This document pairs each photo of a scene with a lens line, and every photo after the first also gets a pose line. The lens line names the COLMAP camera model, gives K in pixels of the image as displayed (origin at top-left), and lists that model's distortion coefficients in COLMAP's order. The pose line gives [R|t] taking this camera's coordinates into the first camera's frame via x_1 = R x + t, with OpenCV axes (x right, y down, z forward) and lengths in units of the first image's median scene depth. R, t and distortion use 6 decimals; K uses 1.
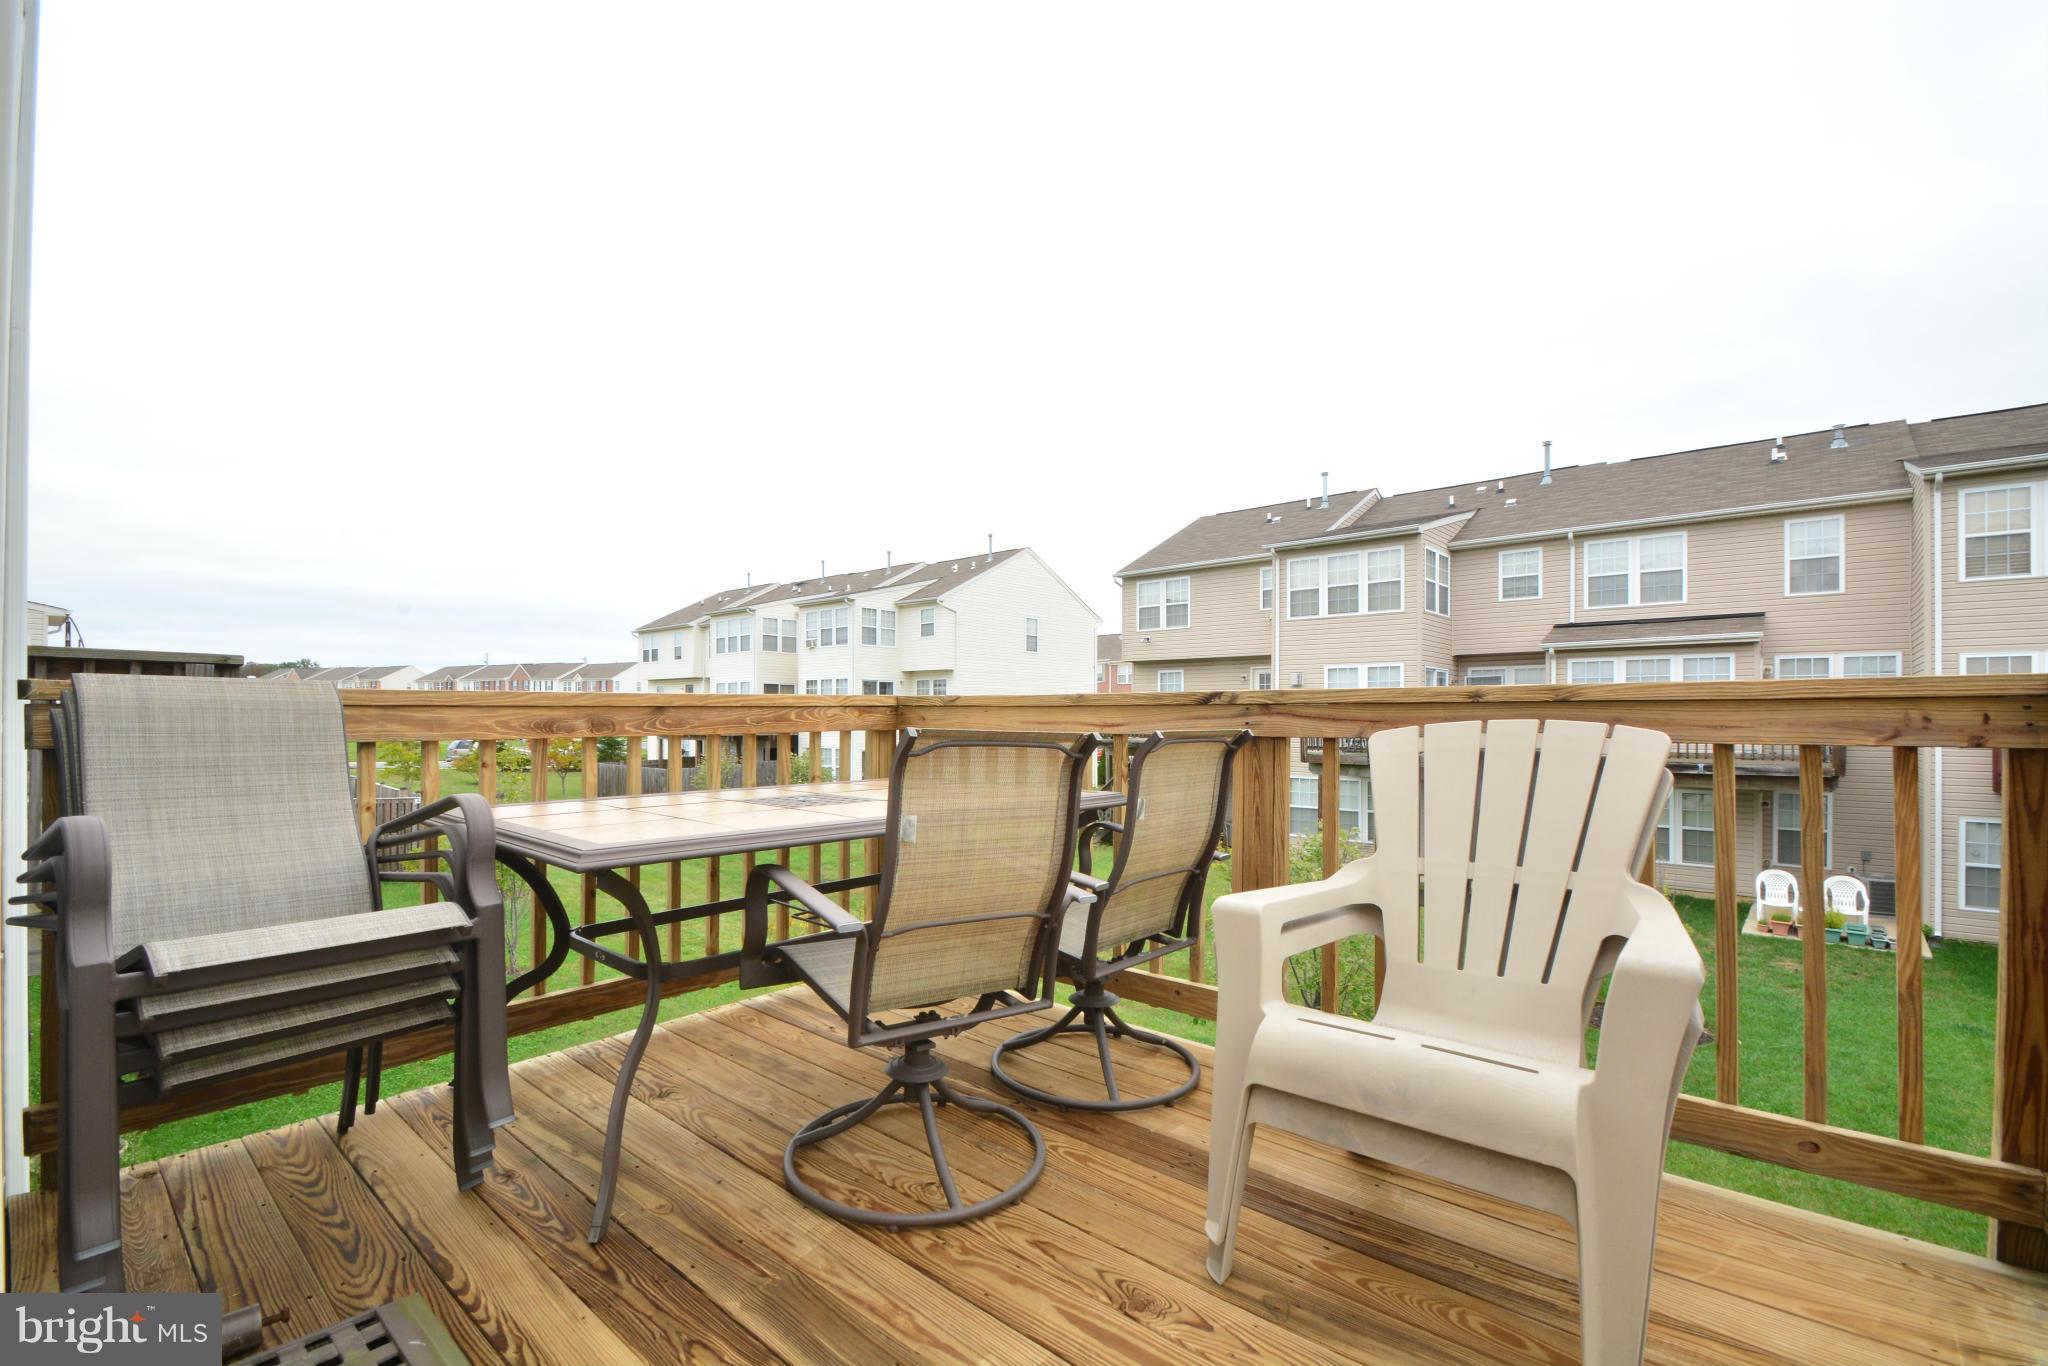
lens RADIAL K [[901.1, 0, 995.9], [0, 901.1, 714.9], [0, 0, 1]] dist [0.015076, -0.017139]
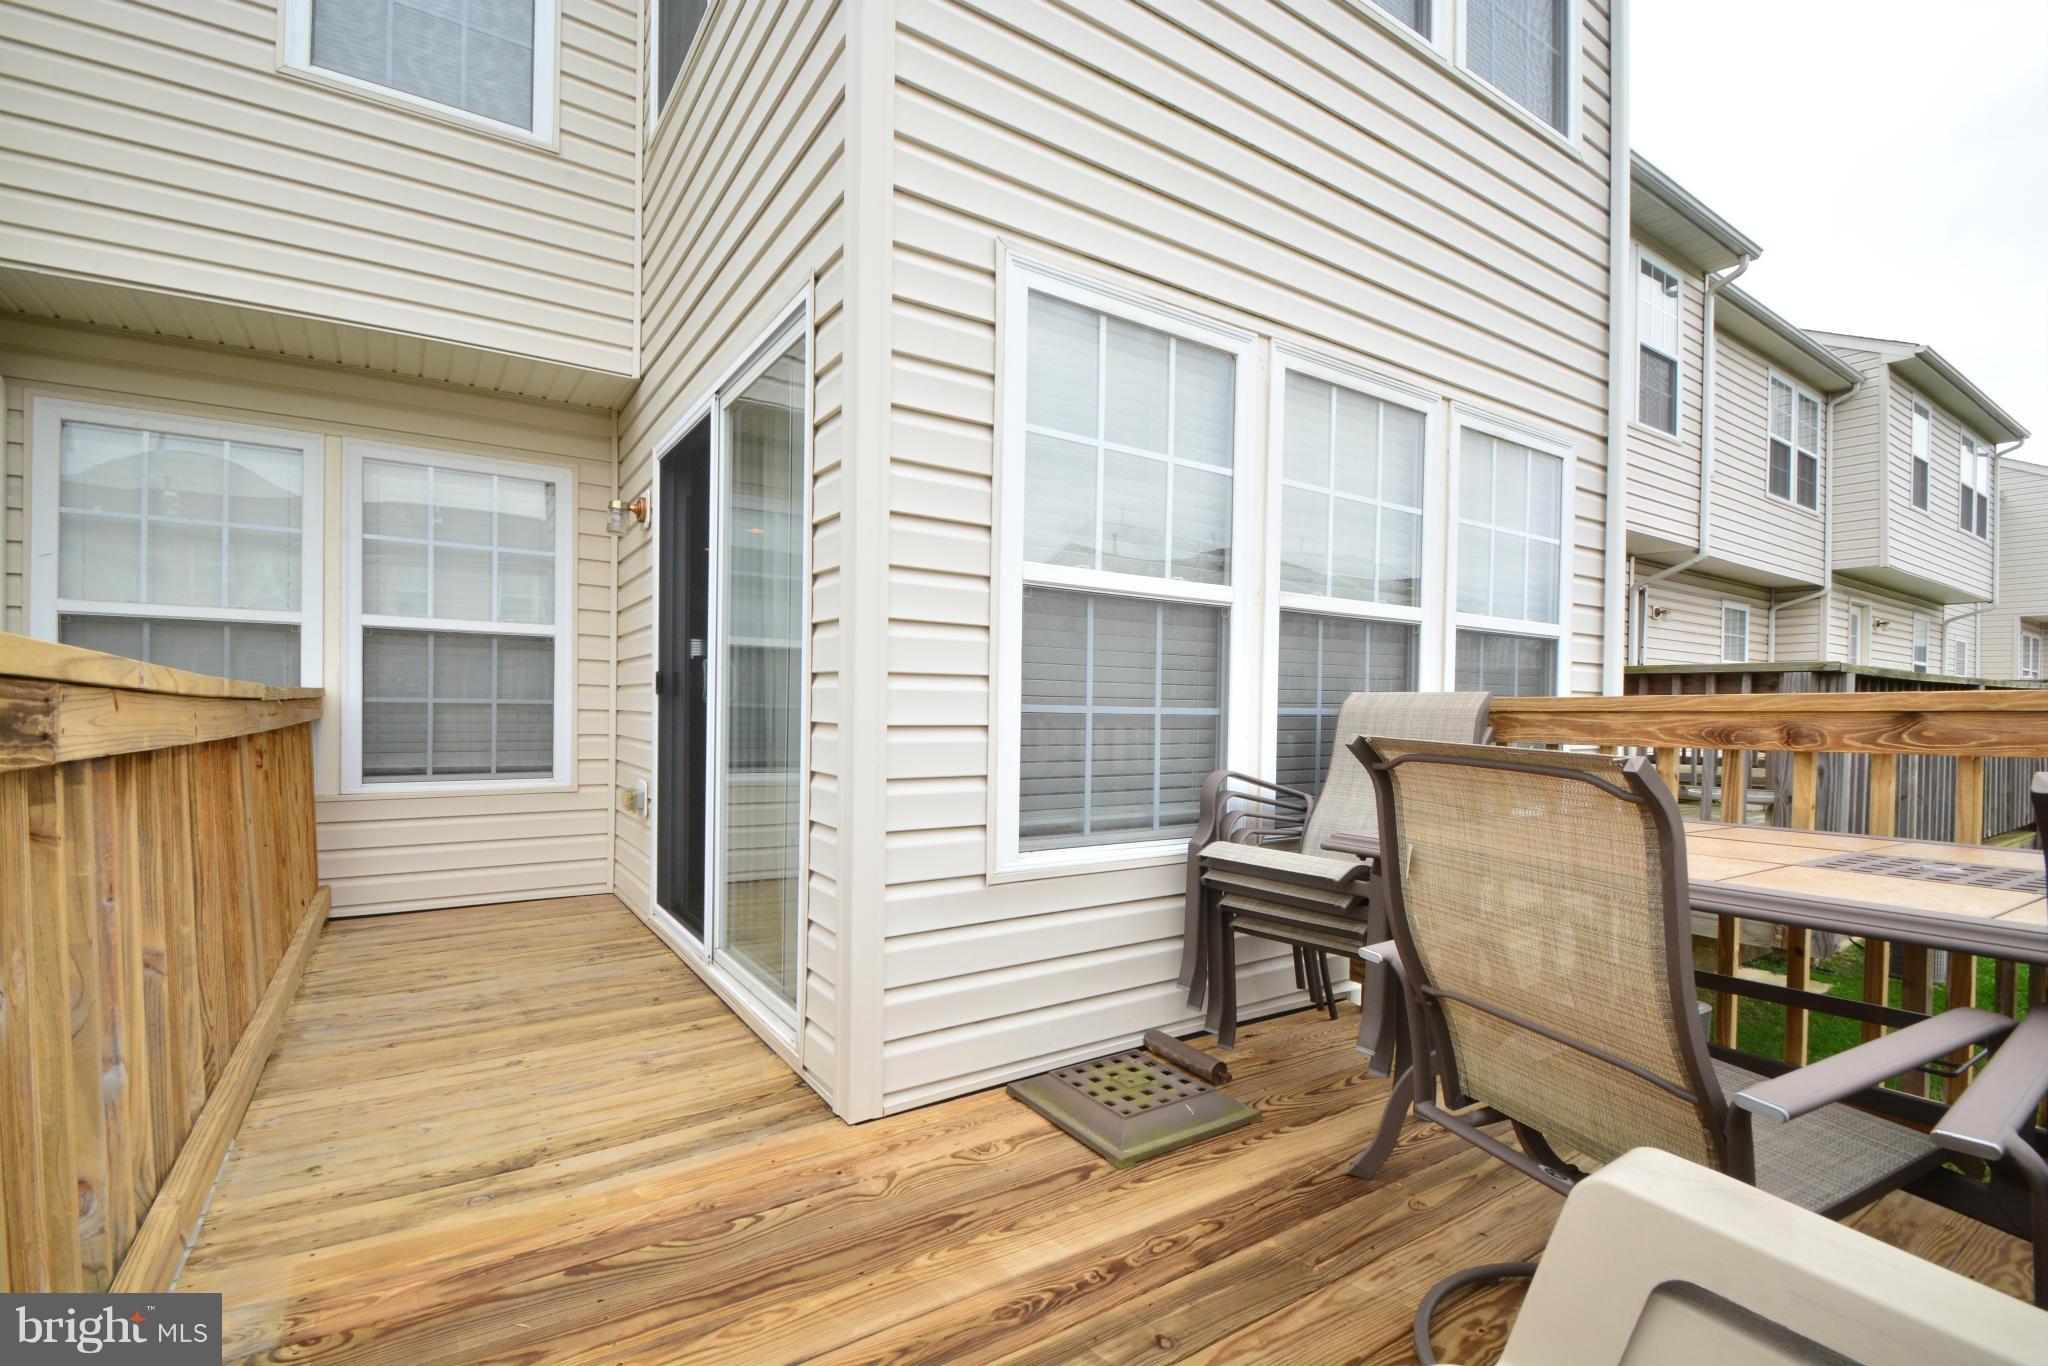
lens RADIAL K [[901.1, 0, 995.9], [0, 901.1, 714.9], [0, 0, 1]] dist [0.015076, -0.017139]
pose [[-0.263753, -0.001962, -0.964588, 0.568148], [-0.010449, 0.999945, 0.000823, -0.000150], [0.964534, 0.010296, -0.263759, 0.618087]]
